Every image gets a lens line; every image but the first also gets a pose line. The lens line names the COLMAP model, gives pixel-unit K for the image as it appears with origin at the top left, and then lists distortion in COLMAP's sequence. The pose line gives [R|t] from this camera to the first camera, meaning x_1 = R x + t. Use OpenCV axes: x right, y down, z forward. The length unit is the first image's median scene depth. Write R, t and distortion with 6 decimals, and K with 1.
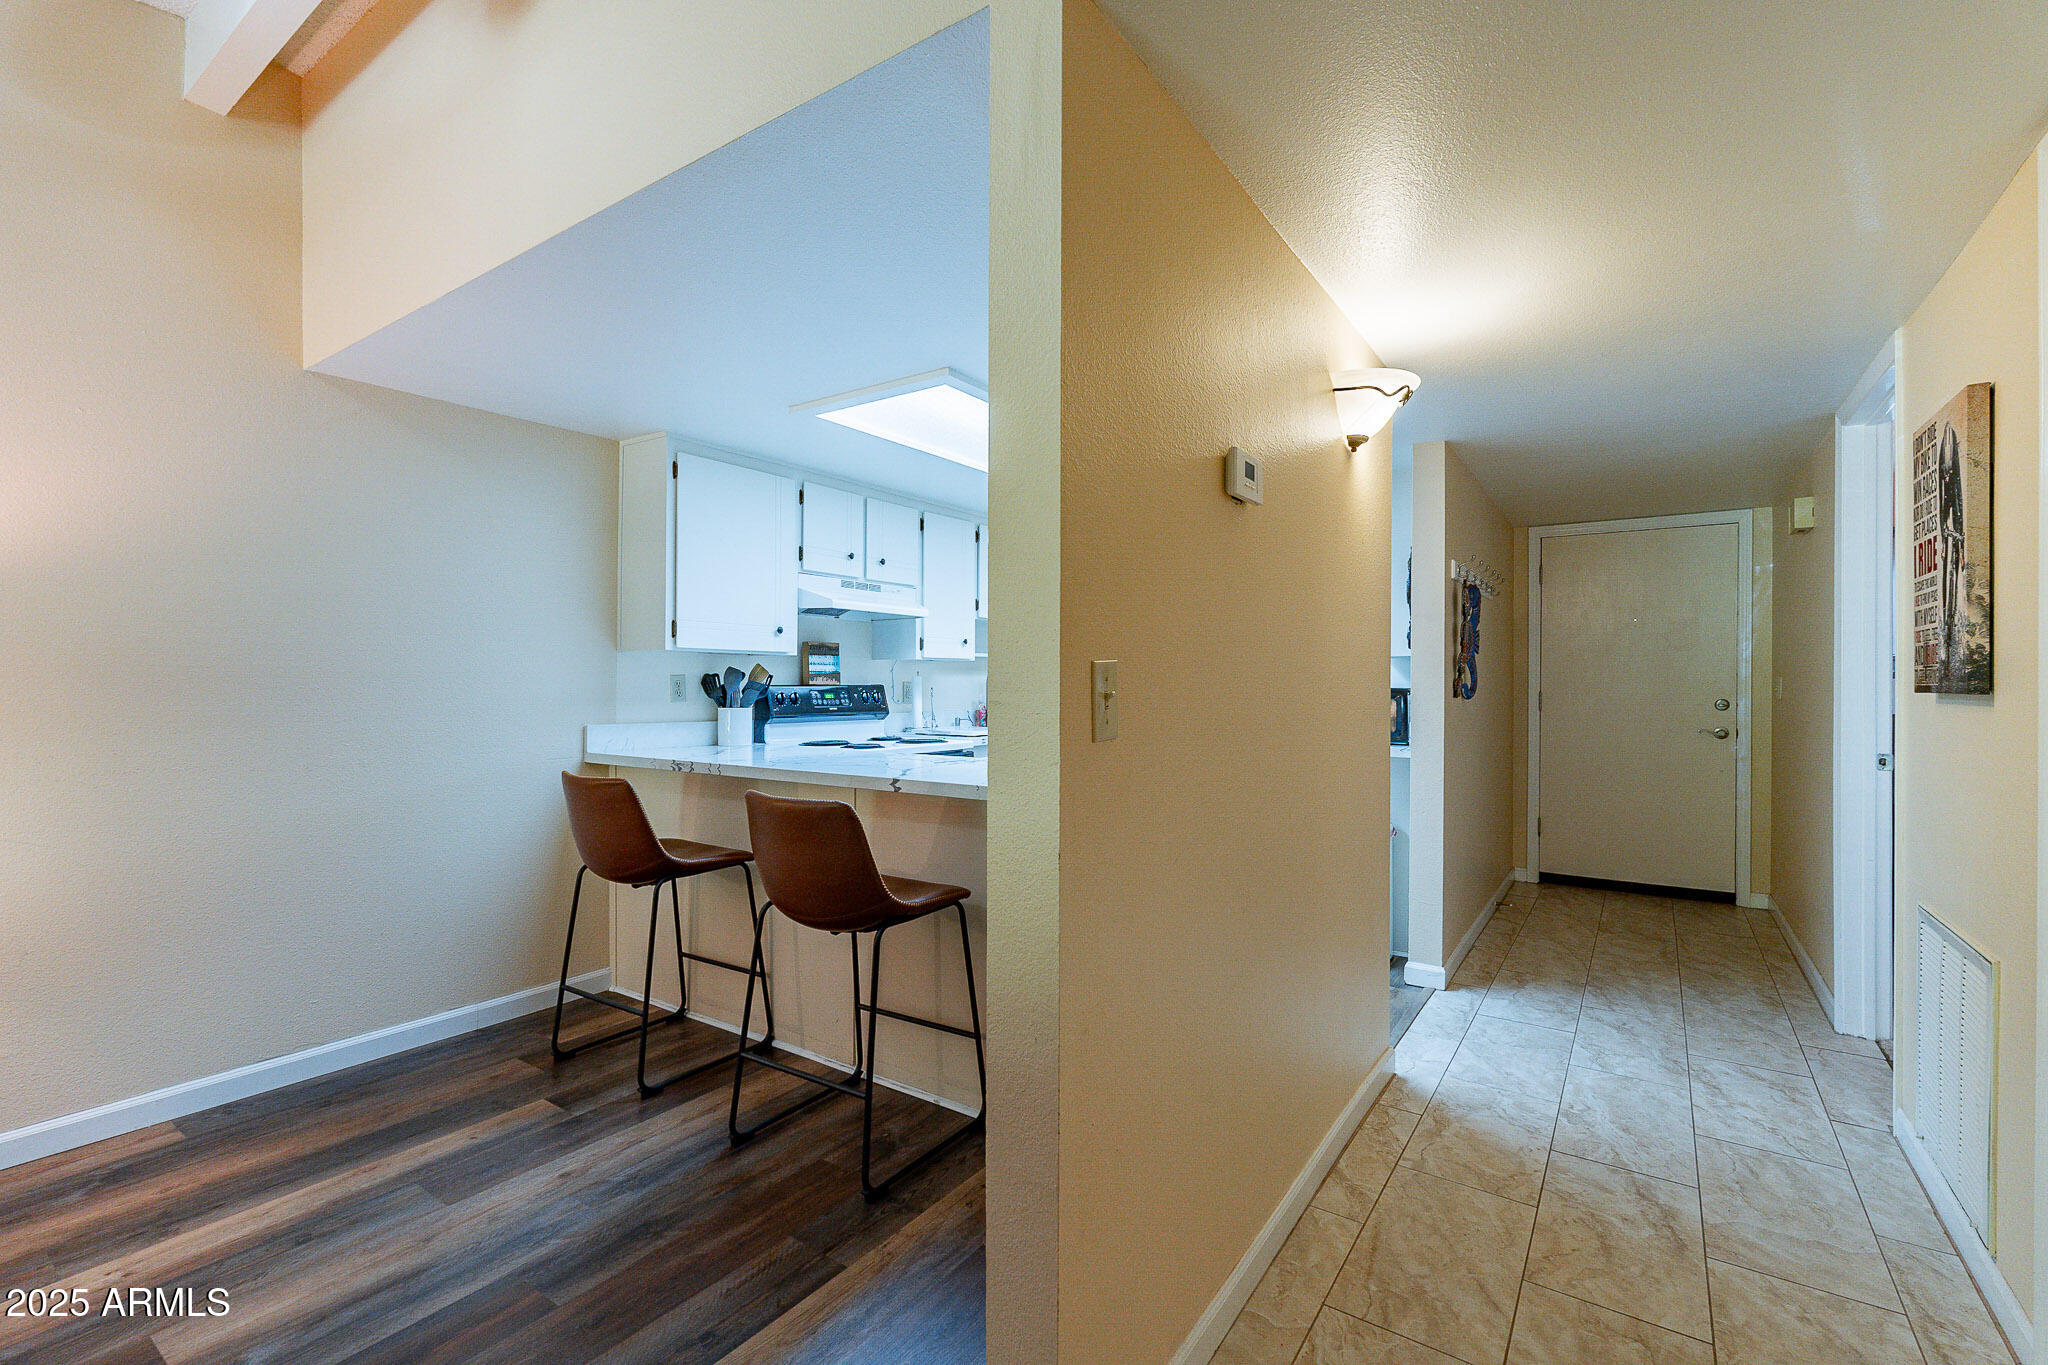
lens RADIAL K [[892.2, 0, 1027.5], [0, 892.2, 678.8], [0, 0, 1]] dist [-0.004641, 0.000722]
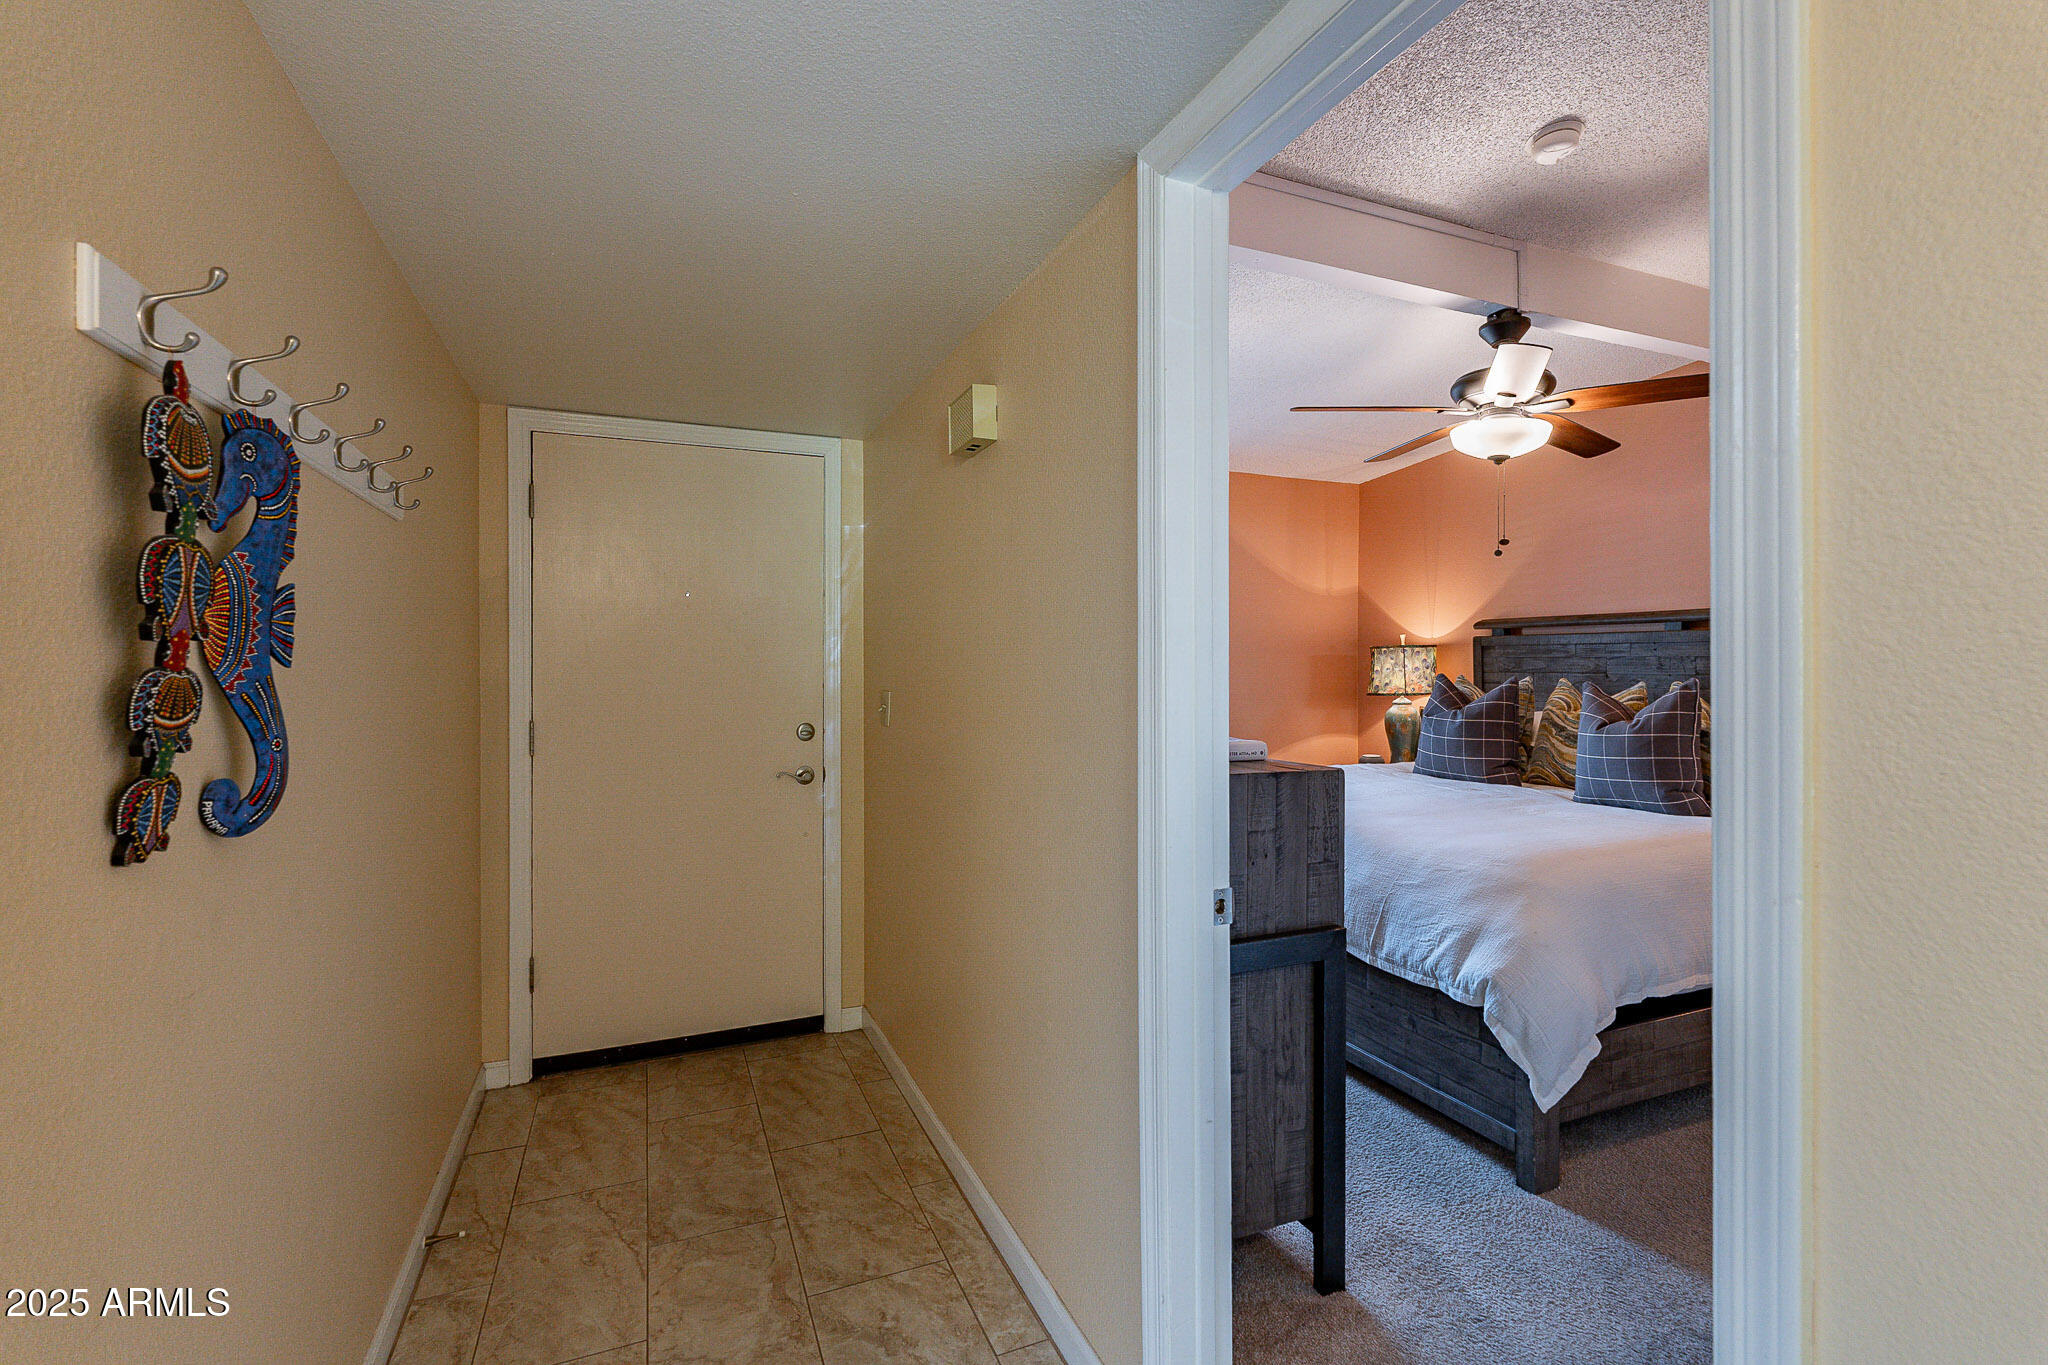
lens RADIAL K [[892.2, 0, 1012.8], [0, 892.2, 670.2], [0, 0, 1]] dist [-0.004641, 0.000722]
pose [[0.539424, -0.010483, 0.841969, 0.315520], [0.001047, 0.999930, 0.011779, -0.024136], [-0.842033, -0.005472, 0.539398, 0.525191]]
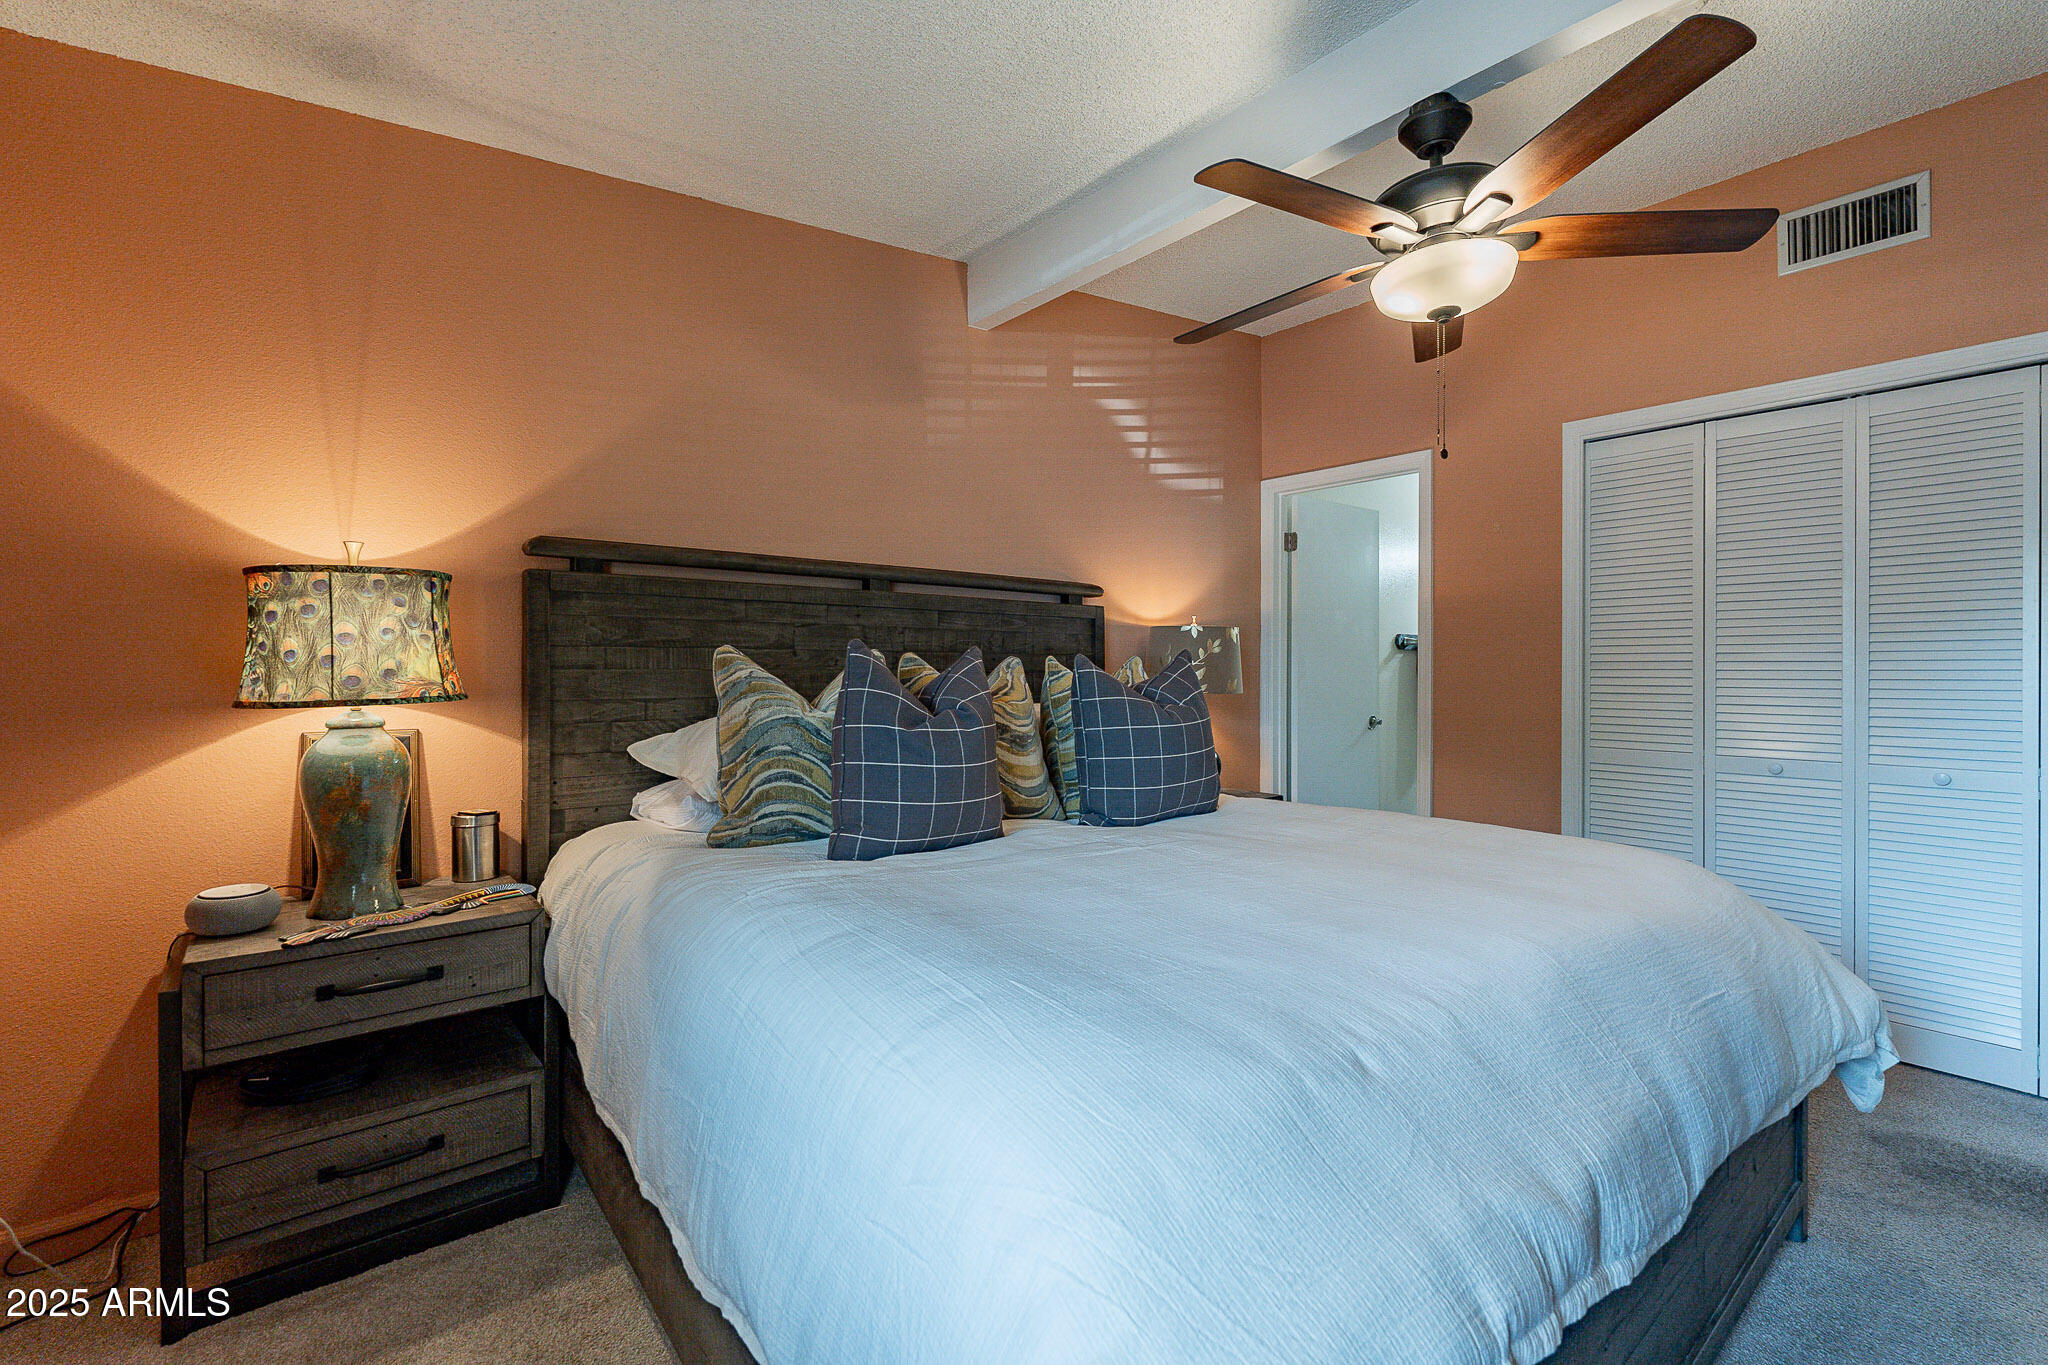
lens RADIAL K [[892.2, 0, 1025.1], [0, 892.2, 675.2], [0, 0, 1]] dist [-0.004641, 0.000722]
pose [[-0.959585, -0.006234, 0.281350, 0.625885], [-0.004468, 0.999966, 0.006916, -0.013060], [-0.281383, 0.005380, -0.959580, 0.727441]]
